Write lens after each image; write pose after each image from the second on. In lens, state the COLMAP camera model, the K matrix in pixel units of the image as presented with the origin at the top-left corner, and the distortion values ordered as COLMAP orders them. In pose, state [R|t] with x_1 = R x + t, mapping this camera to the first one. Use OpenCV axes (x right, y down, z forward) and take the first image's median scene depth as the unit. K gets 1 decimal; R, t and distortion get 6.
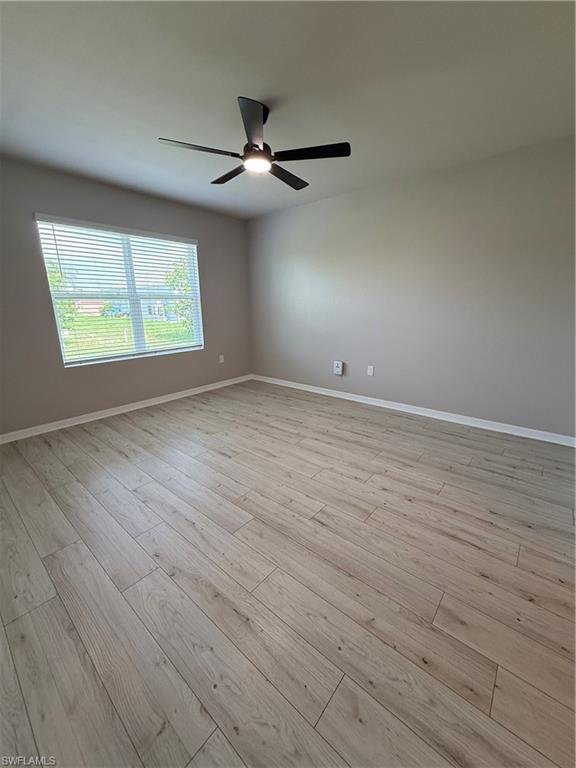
lens RADIAL K [[305.5, 0, 288.4], [0, 305.5, 384.7], [0, 0, 1]] dist [0.000378, 0.000067]
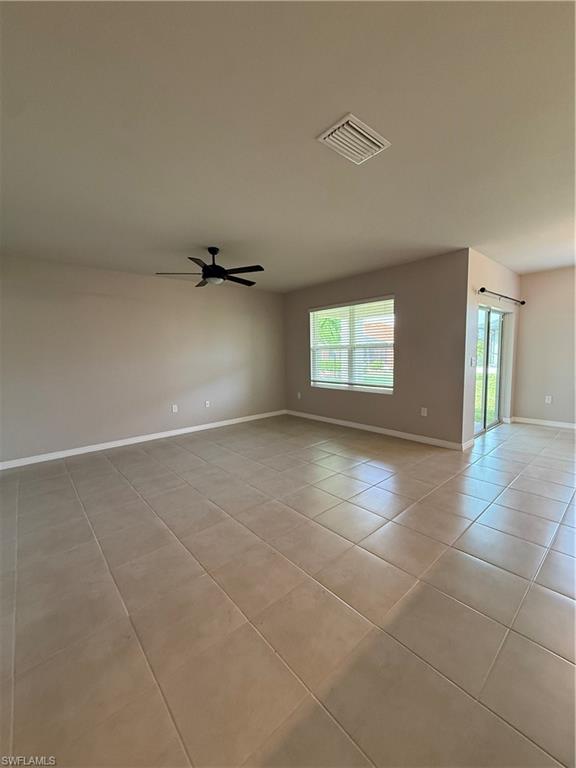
lens RADIAL K [[305.5, 0, 288.6], [0, 305.5, 382.8], [0, 0, 1]] dist [0.000378, 0.000067]
pose [[-0.149048, 0.125306, -0.980858, 0.918131], [-0.221530, 0.962494, 0.156623, -0.282246], [0.963696, 0.240634, -0.115699, 0.905736]]
